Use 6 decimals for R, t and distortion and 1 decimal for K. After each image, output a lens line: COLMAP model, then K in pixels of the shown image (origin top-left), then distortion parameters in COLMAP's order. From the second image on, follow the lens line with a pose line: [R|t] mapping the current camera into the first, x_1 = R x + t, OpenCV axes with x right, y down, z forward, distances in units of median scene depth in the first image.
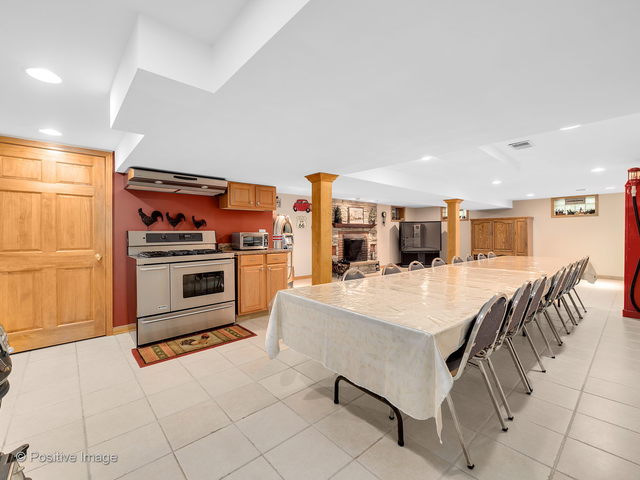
lens RADIAL K [[286.9, 0, 318.1], [0, 286.9, 238.4], [0, 0, 1]] dist [0.001576, -0.000097]
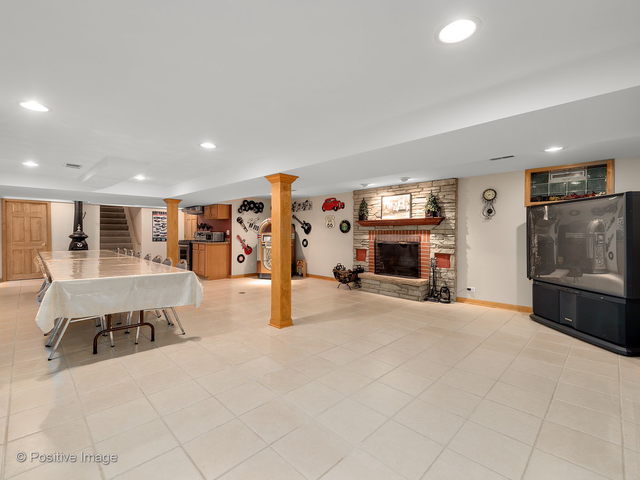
lens RADIAL K [[289.5, 0, 320.0], [0, 289.5, 240.0], [0, 0, 1]] dist [0.000409, 0.000019]
pose [[0.056829, 0.027743, -0.997998, 0.802204], [-0.017683, 0.999485, 0.026777, -0.018028], [0.998227, 0.016126, 0.057291, 0.795880]]
